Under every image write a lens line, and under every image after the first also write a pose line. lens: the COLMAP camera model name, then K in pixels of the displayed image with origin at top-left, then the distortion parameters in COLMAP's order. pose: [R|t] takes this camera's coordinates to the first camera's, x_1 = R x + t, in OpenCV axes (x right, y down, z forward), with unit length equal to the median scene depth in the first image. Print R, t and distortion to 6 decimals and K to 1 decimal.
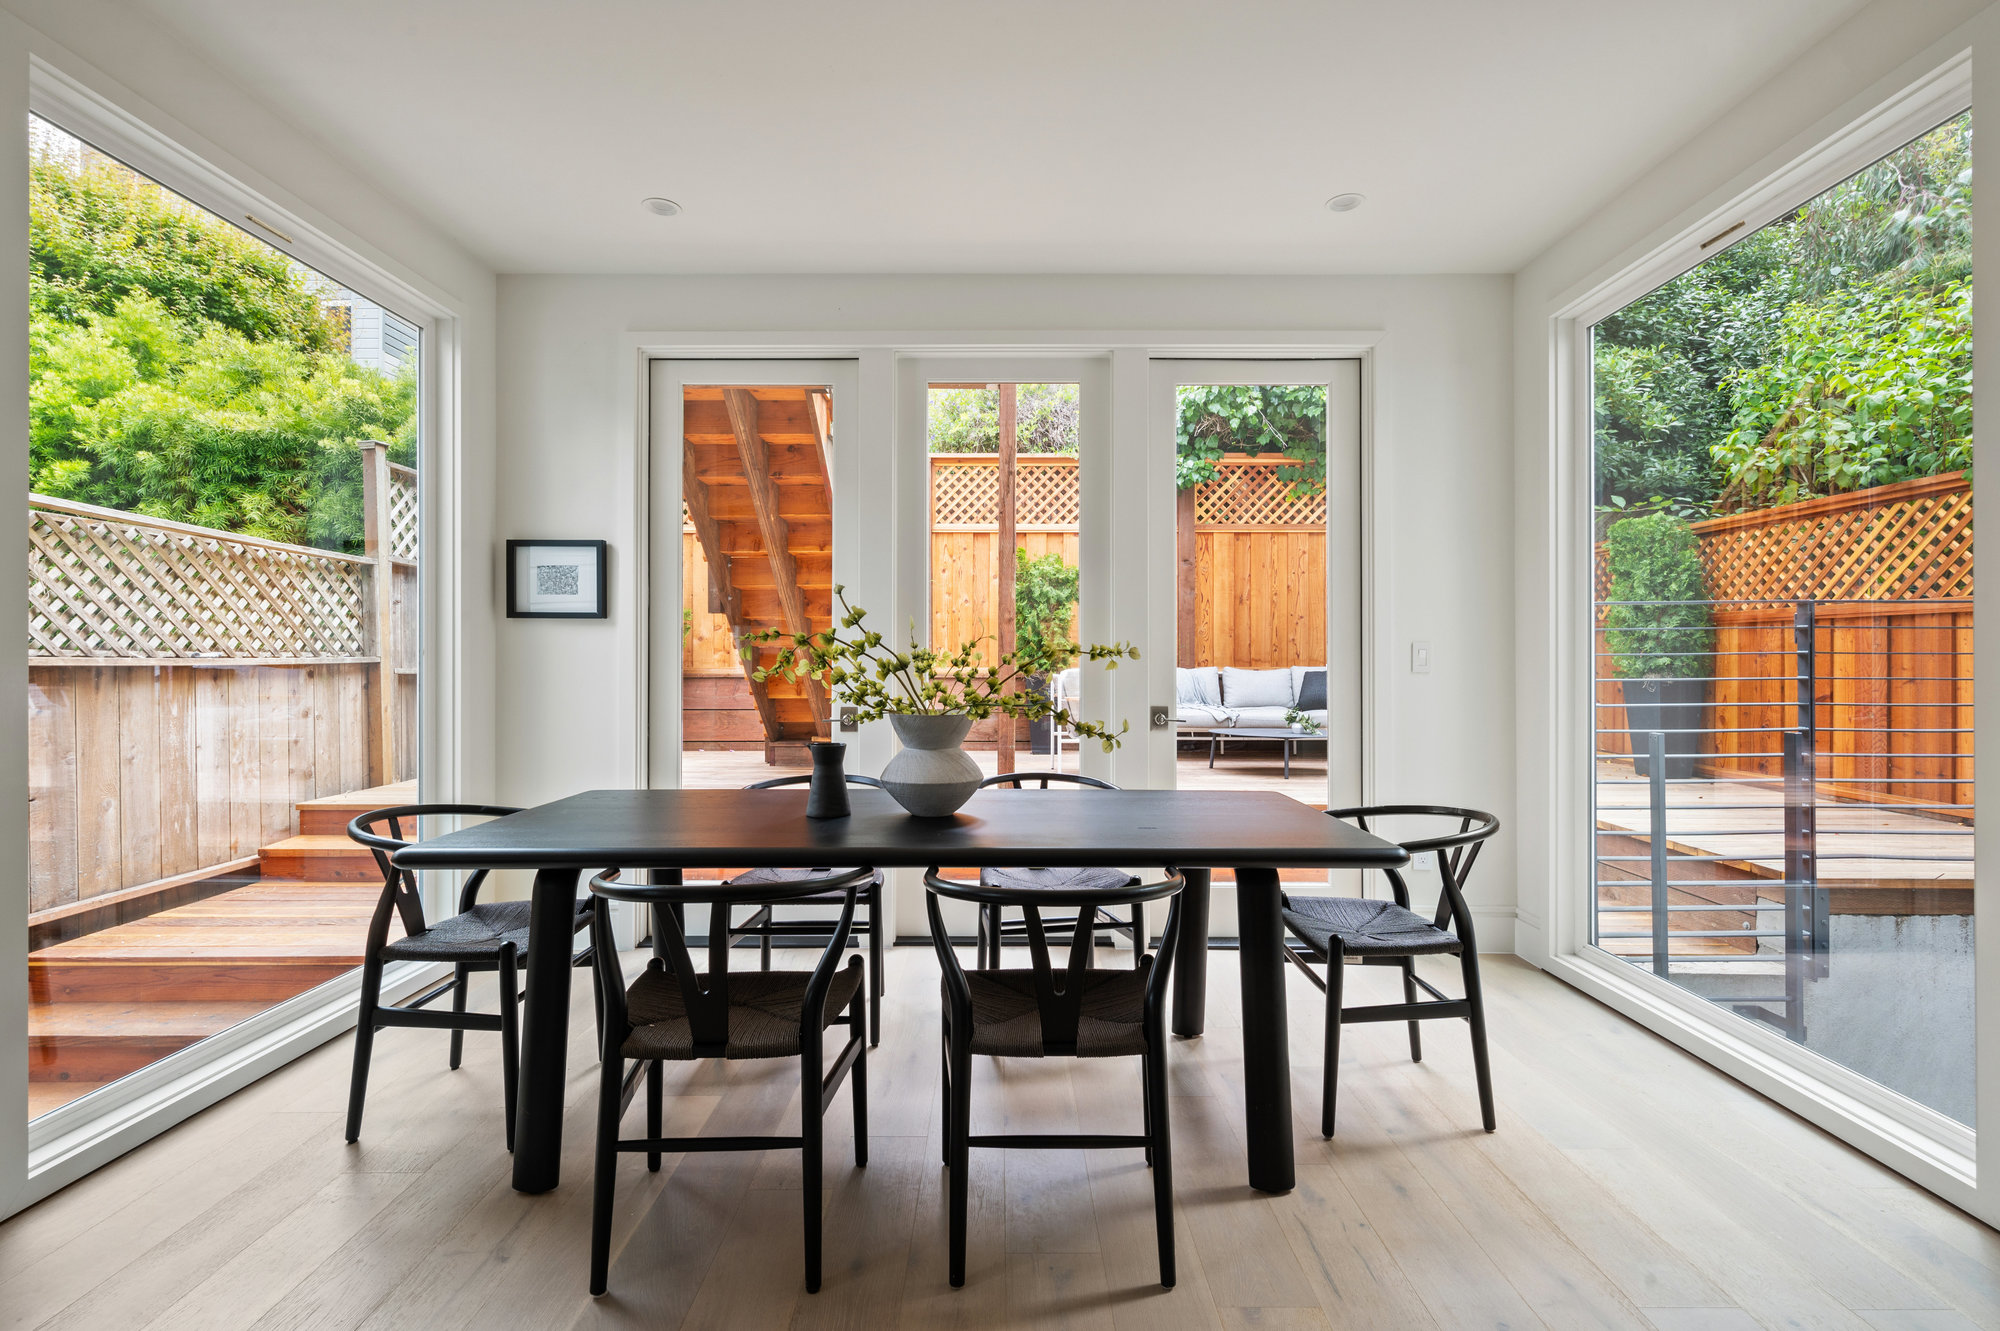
lens RADIAL K [[901.2, 0, 1005.3], [0, 901.2, 662.0], [0, 0, 1]] dist [-0.001145, 0.000647]
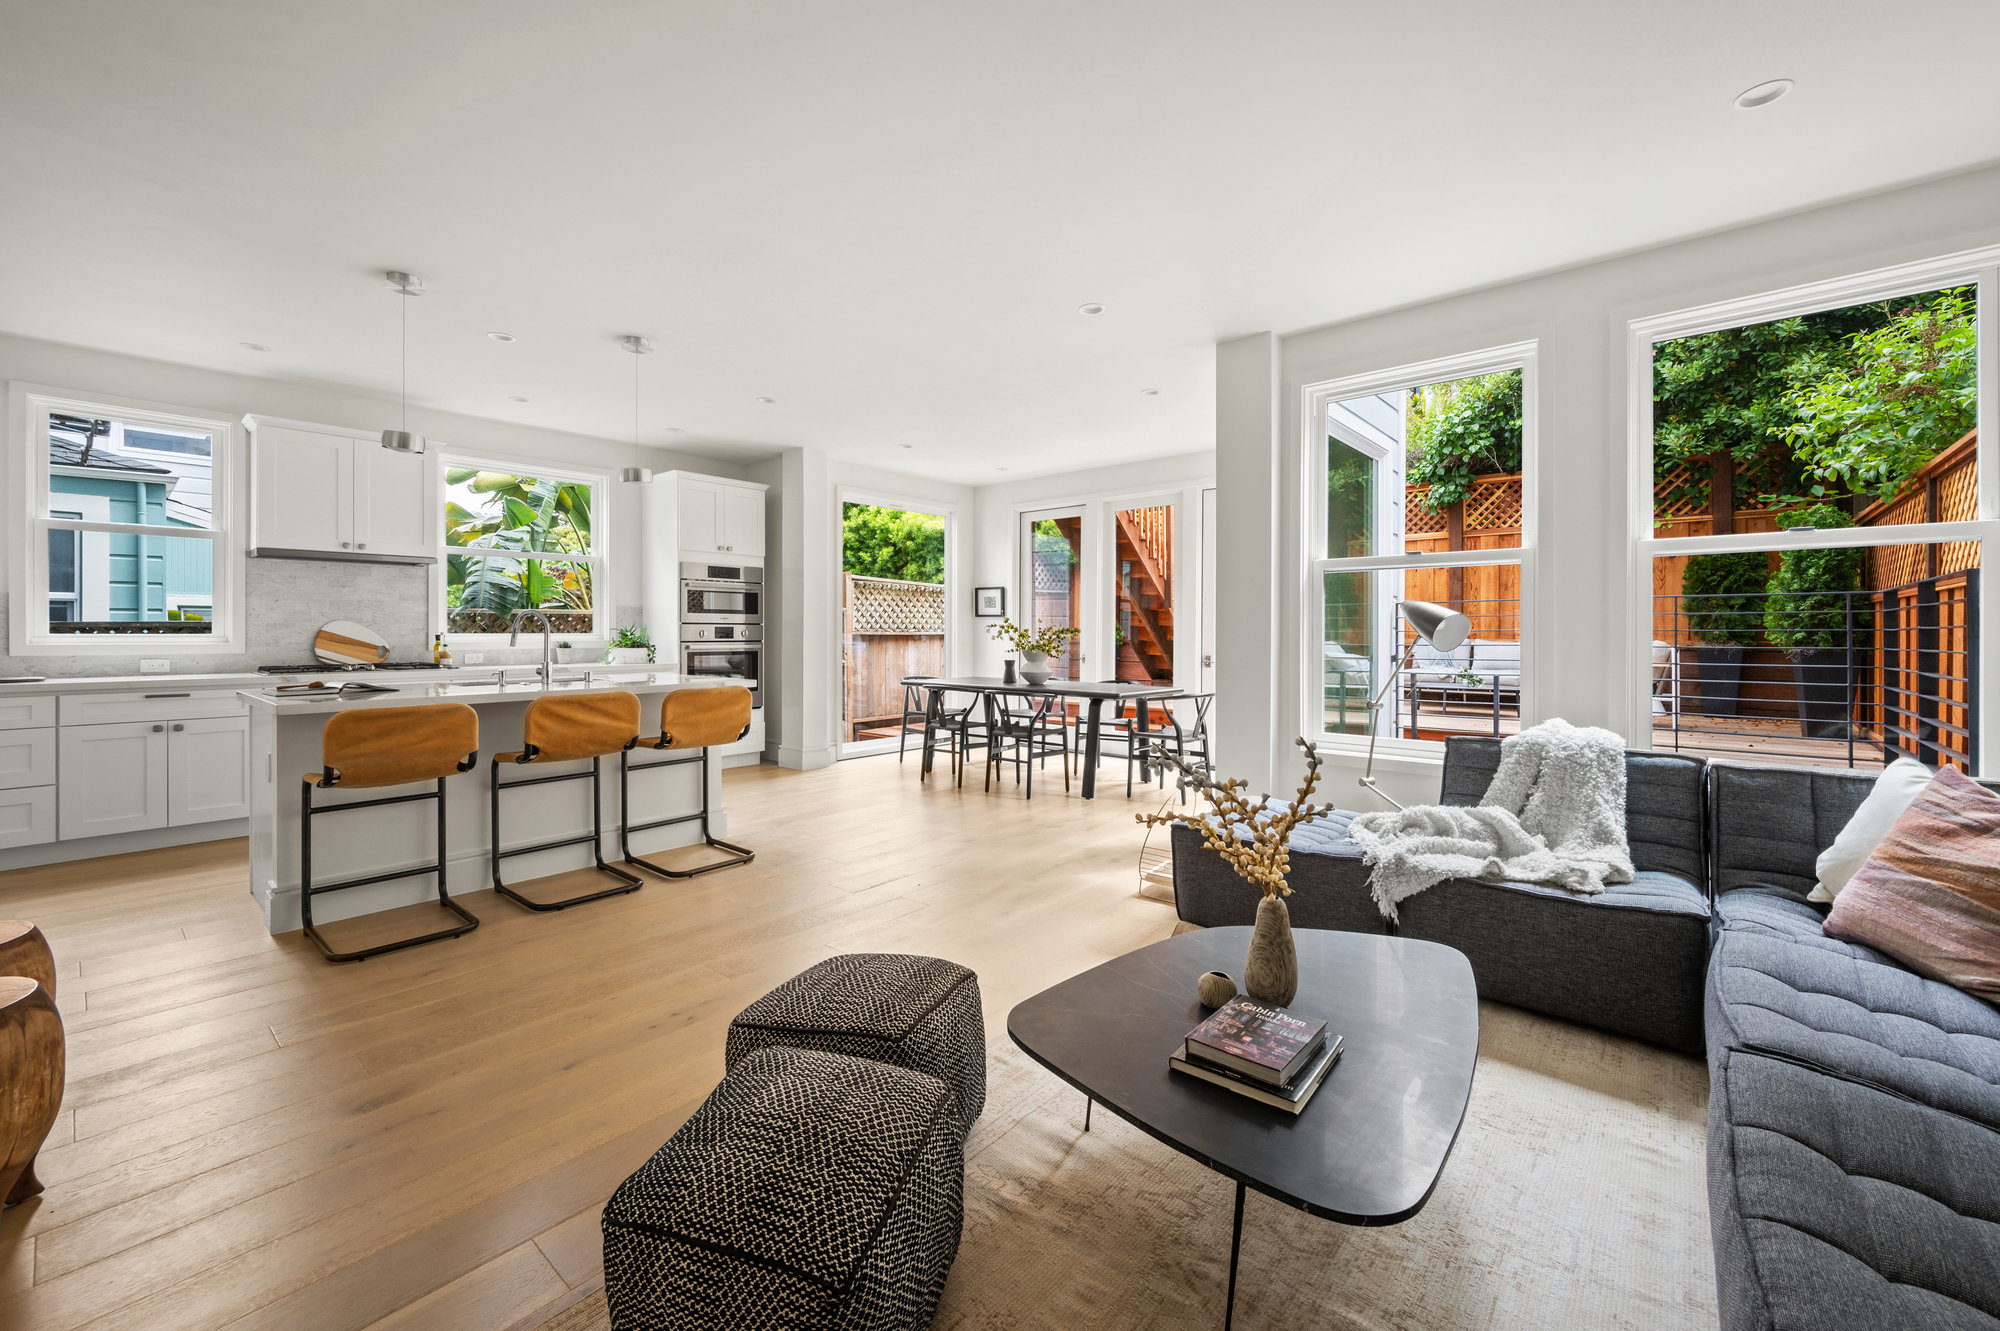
lens RADIAL K [[800.1, 0, 1005.2], [0, 800.1, 632.3], [0, 0, 1]] dist [-0.001357, -0.000095]
pose [[0.761179, 0.001579, -0.648540, 0.689436], [-0.003071, 0.999995, -0.001171, -0.001026], [0.648535, 0.002883, 0.761180, -0.488703]]
